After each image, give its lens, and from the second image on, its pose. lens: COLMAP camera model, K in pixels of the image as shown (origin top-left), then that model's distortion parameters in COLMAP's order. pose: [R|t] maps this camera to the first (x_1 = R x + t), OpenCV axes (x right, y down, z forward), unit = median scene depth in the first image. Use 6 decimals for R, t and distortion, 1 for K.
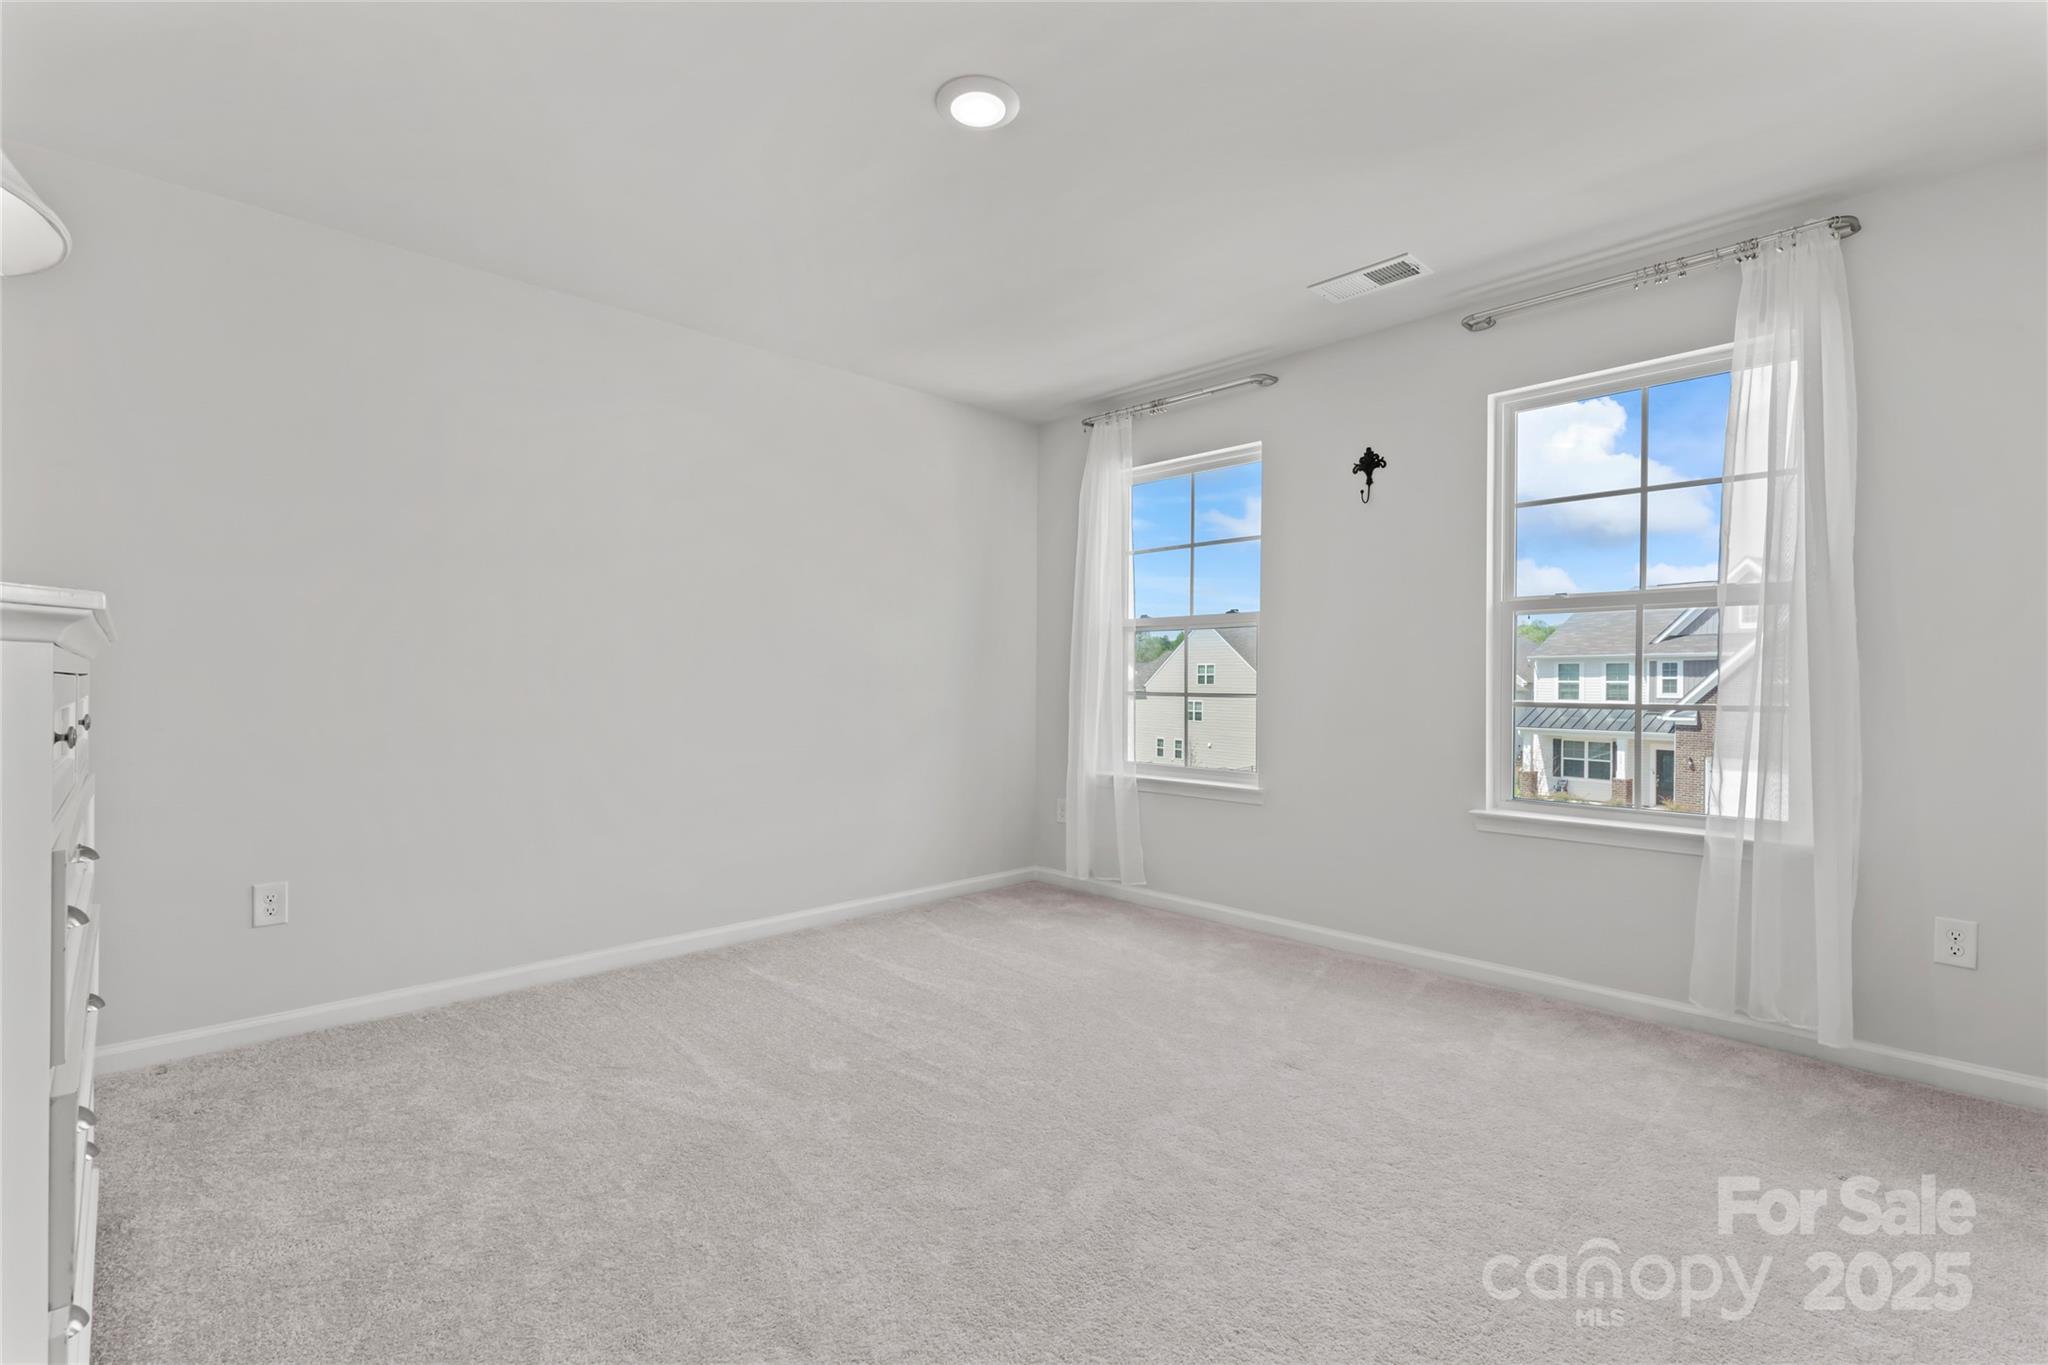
lens RADIAL K [[924.6, 0, 1023.6], [0, 924.6, 685.4], [0, 0, 1]] dist [0.000660, 0.000457]
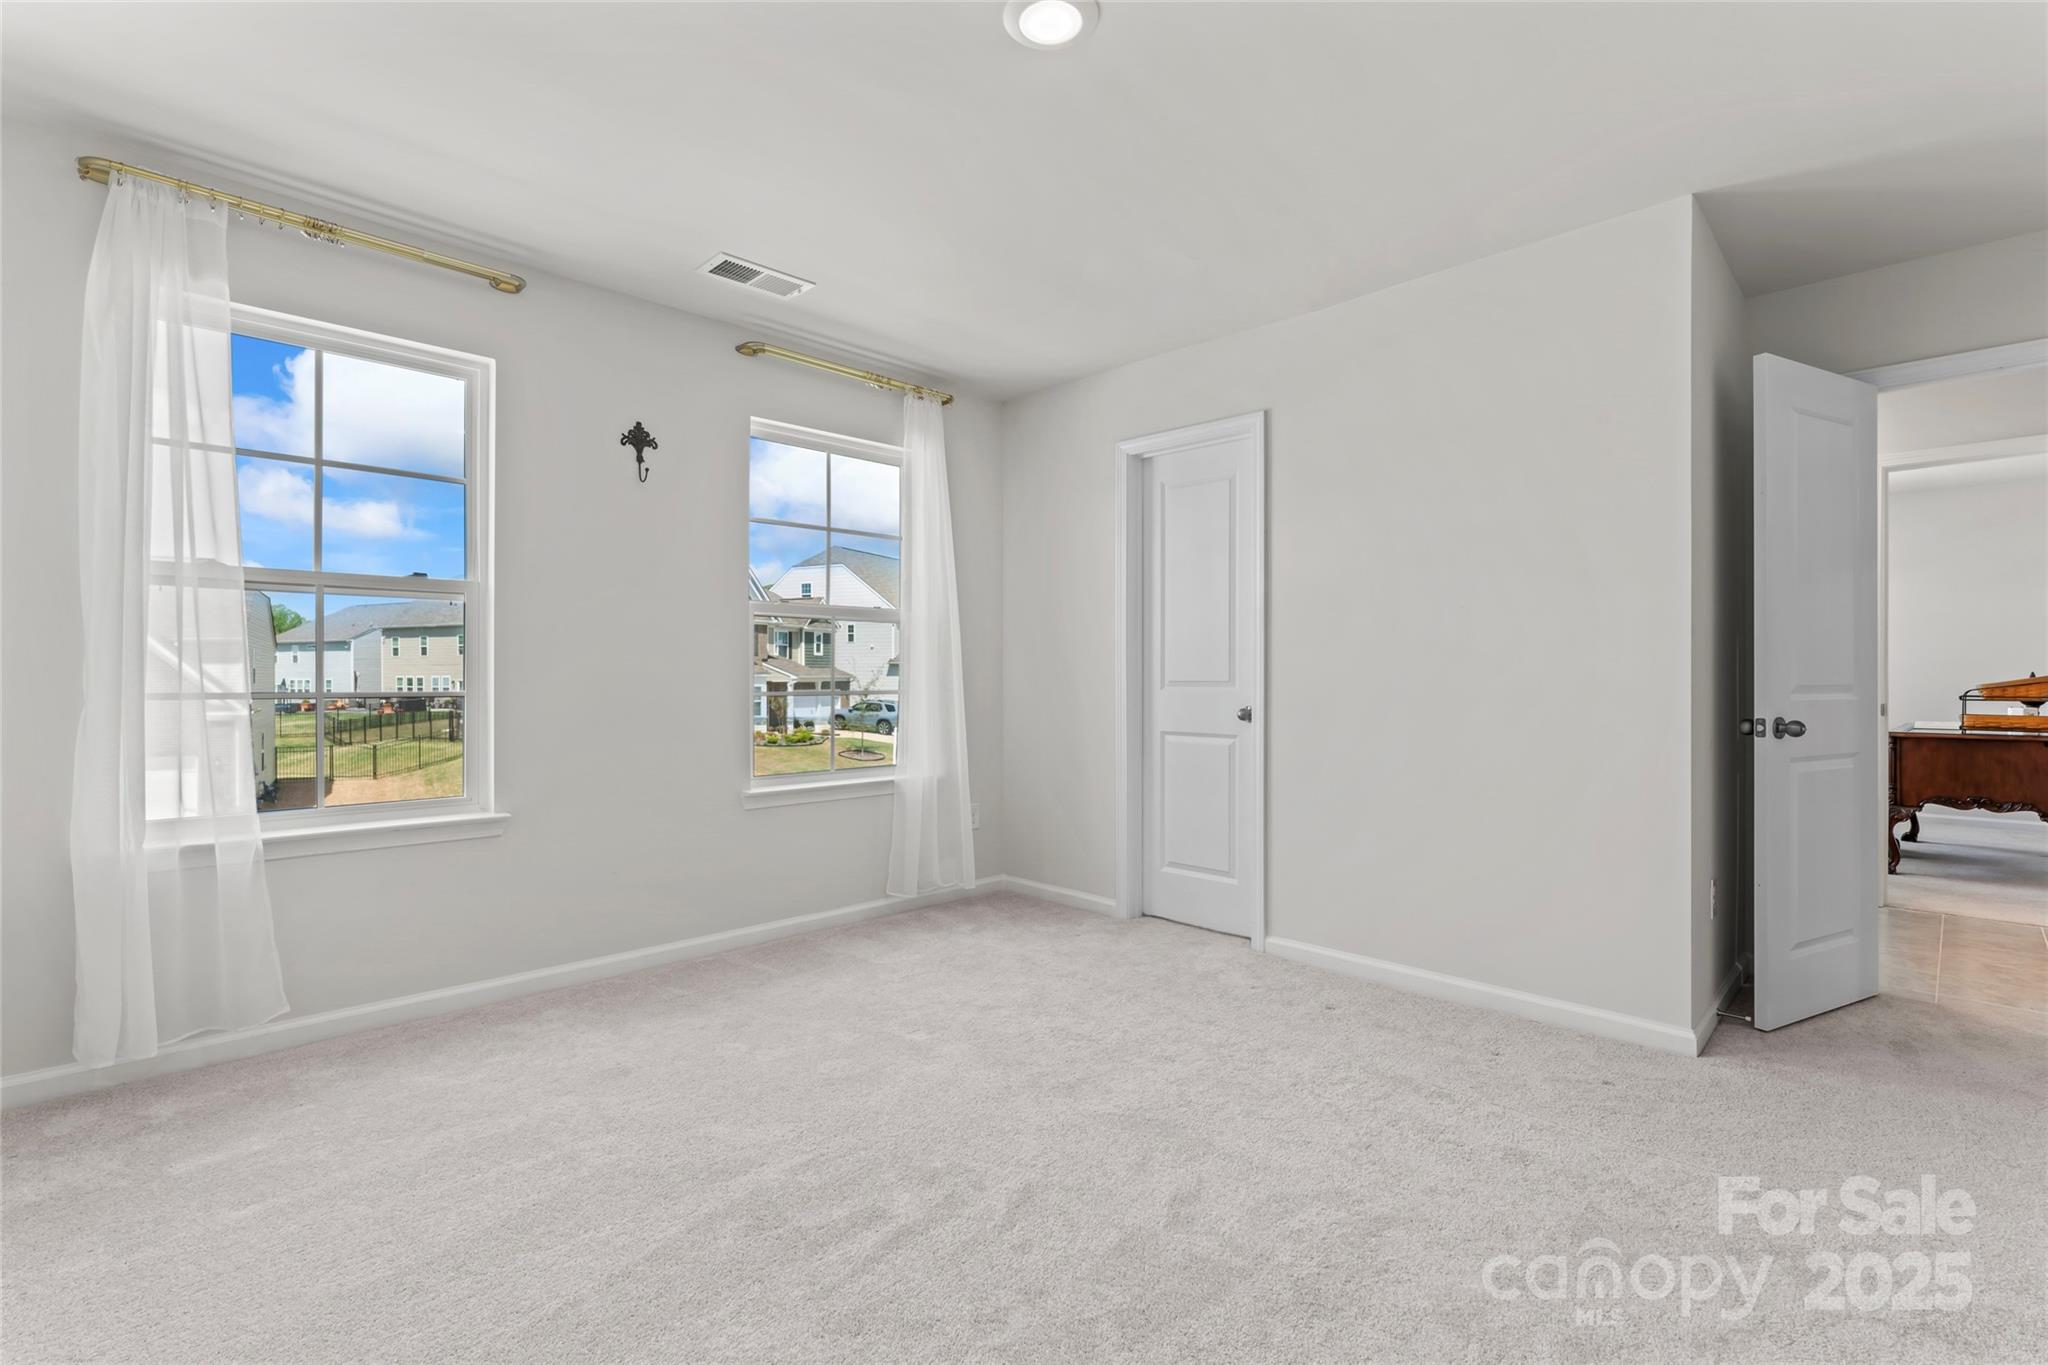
lens RADIAL K [[924.6, 0, 1023.7], [0, 924.6, 680.6], [0, 0, 1]] dist [0.000660, 0.000457]
pose [[-0.010749, -0.010682, 0.999885, -0.555194], [0.002510, 0.999940, 0.010710, -0.006983], [-0.999939, 0.002625, -0.010722, 0.619818]]
